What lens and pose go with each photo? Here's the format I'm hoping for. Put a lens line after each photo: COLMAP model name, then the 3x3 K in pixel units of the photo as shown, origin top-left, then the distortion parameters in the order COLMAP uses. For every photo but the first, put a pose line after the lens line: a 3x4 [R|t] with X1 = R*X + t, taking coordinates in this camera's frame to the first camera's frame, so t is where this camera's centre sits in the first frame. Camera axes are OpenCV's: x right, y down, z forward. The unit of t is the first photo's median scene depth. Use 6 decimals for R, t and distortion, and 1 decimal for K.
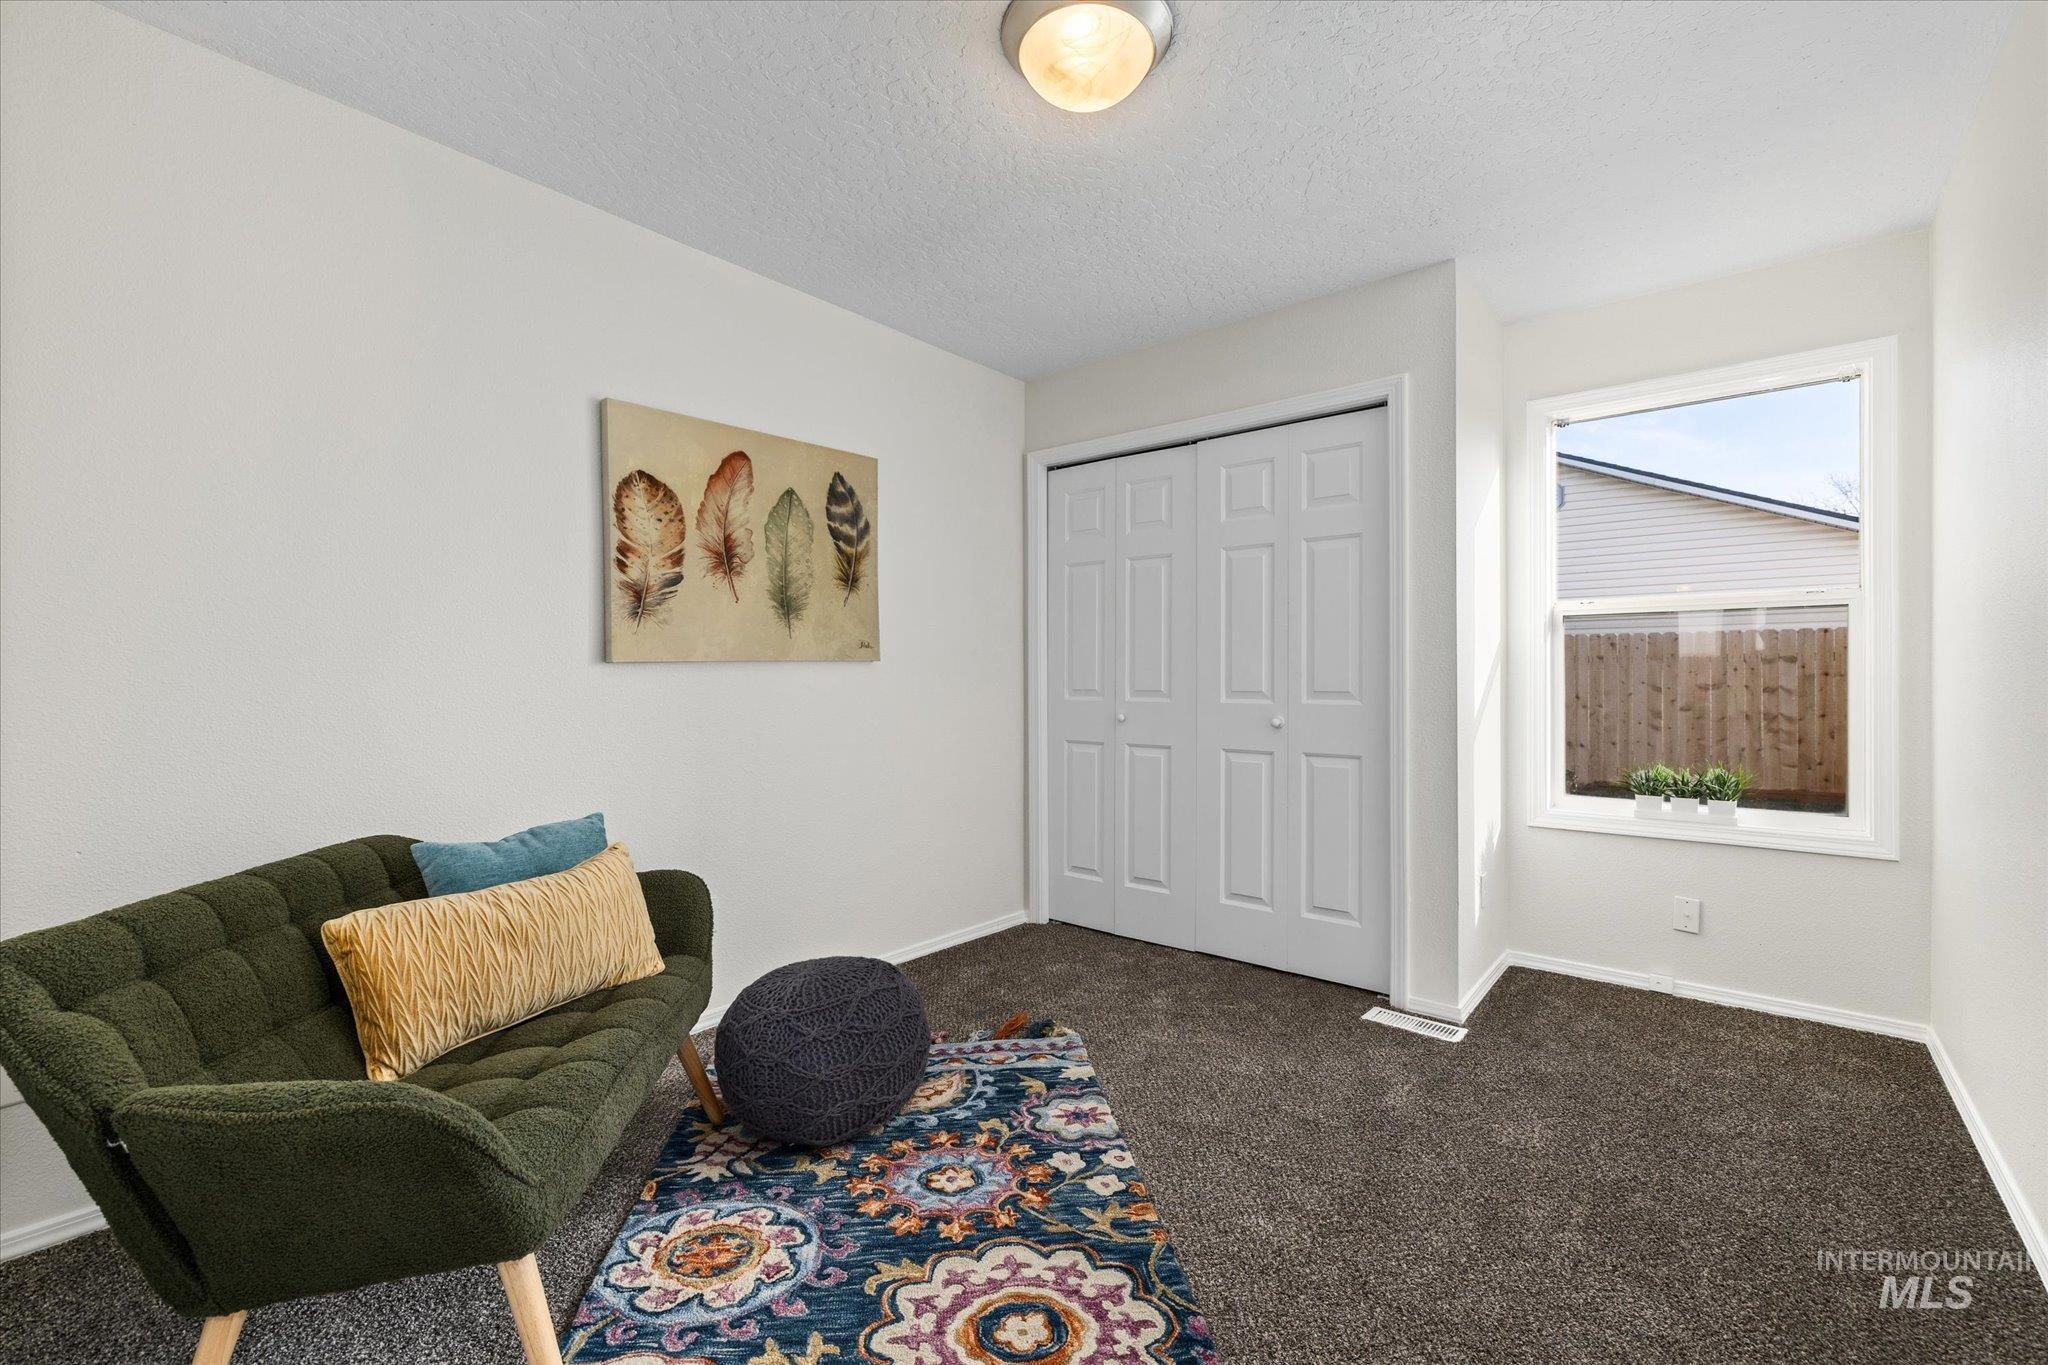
lens RADIAL K [[870.5, 0, 1024.2], [0, 870.5, 678.2], [0, 0, 1]] dist [0.001204, 0.000021]
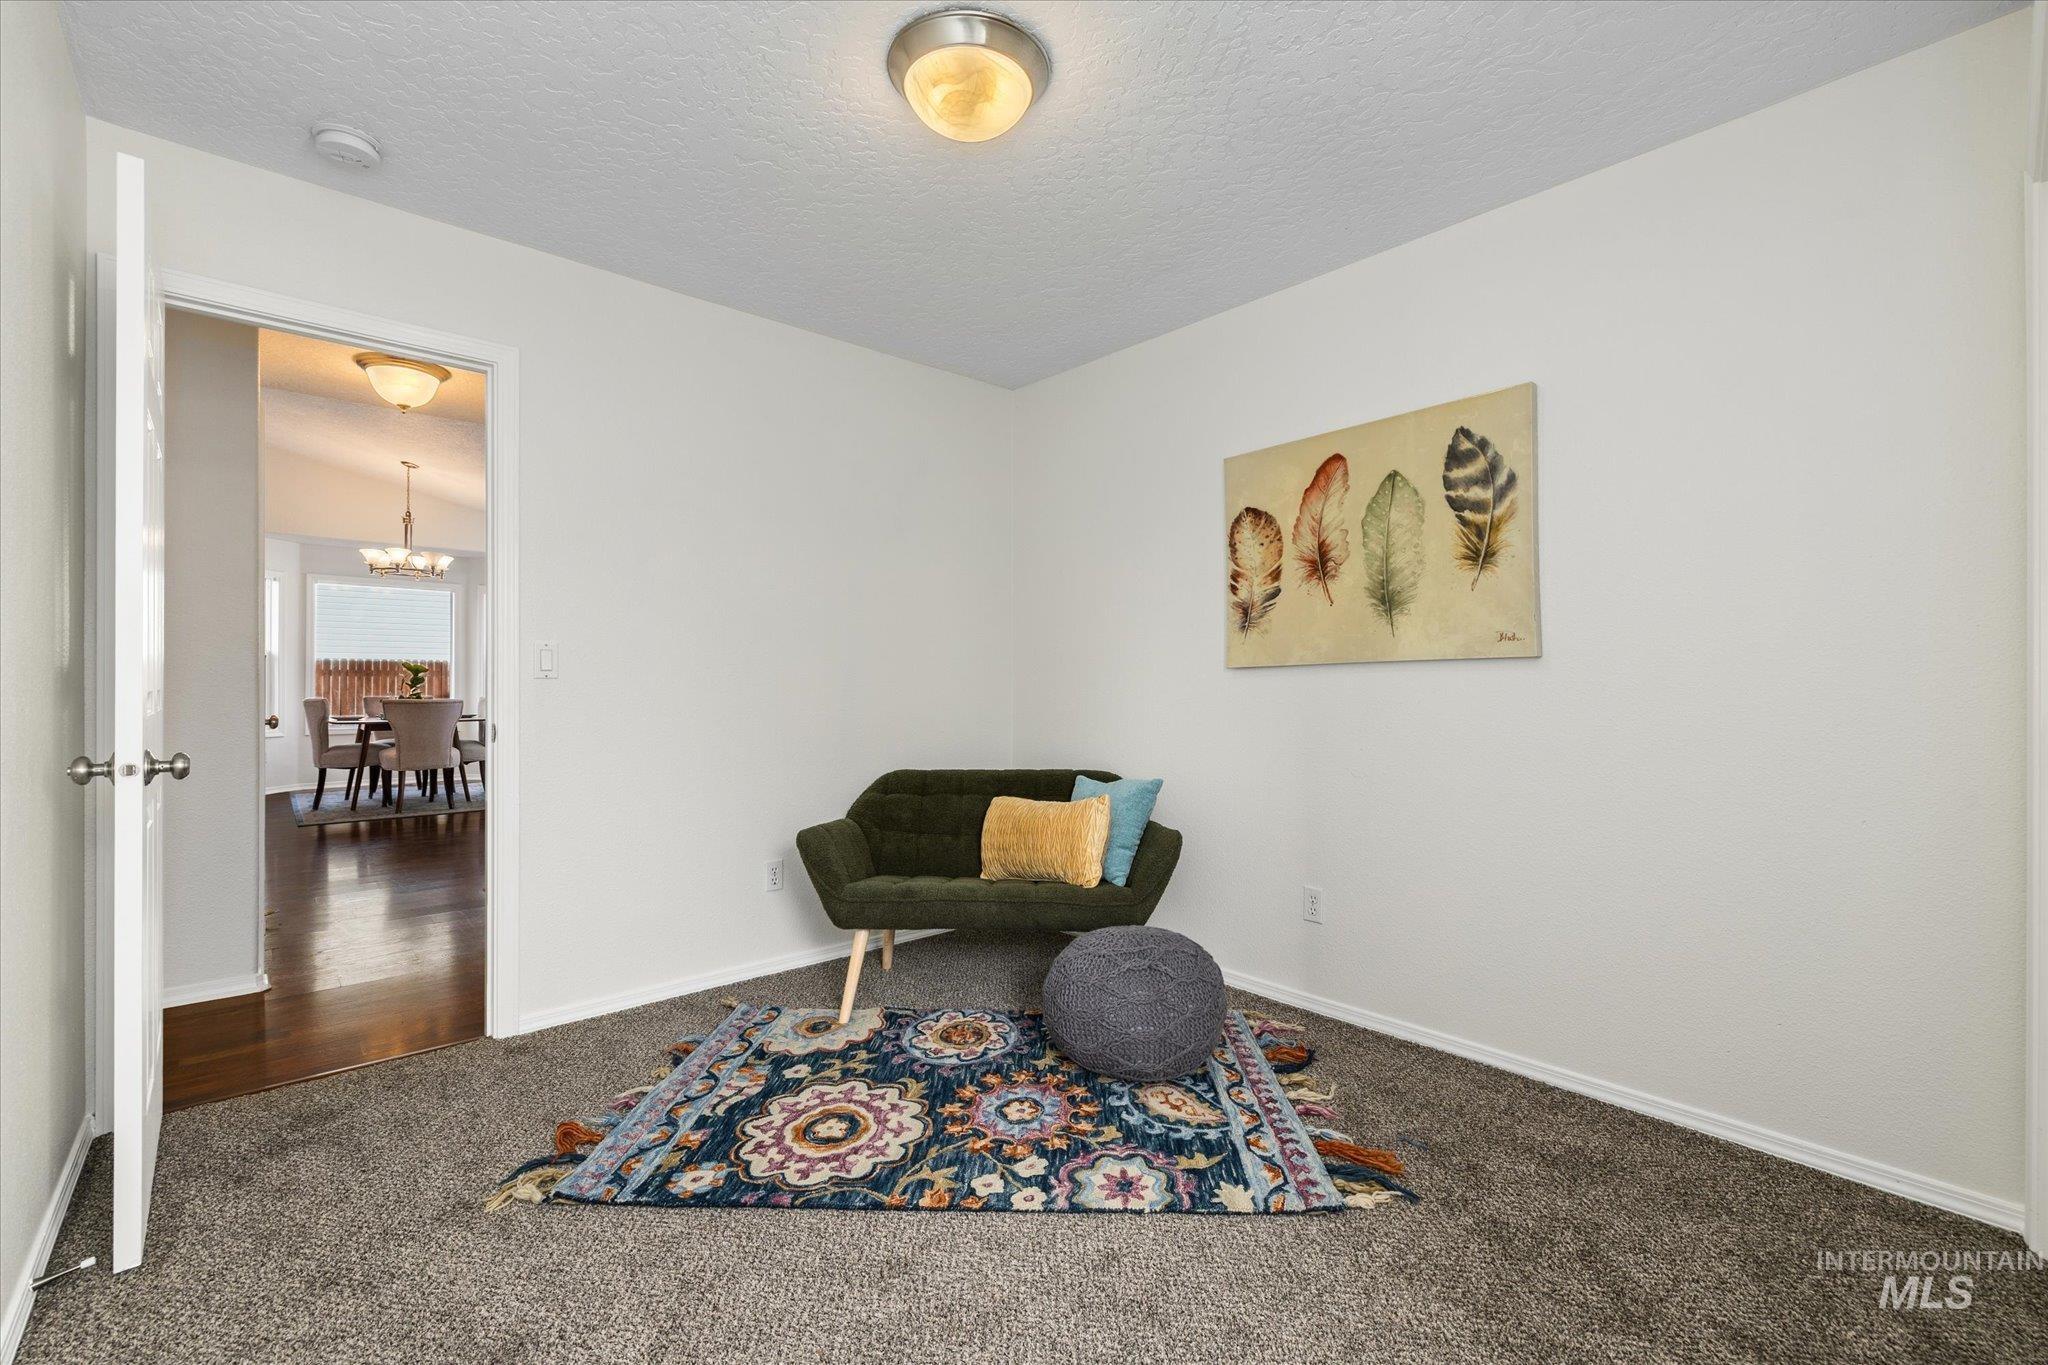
lens RADIAL K [[870.5, 0, 1024.2], [0, 870.5, 678.2], [0, 0, 1]] dist [0.001204, 0.000021]
pose [[-0.146337, -0.001126, -0.989234, 0.783550], [0.001954, 0.999997, -0.001427, -0.001815], [0.989233, -0.002142, -0.146335, 0.860602]]
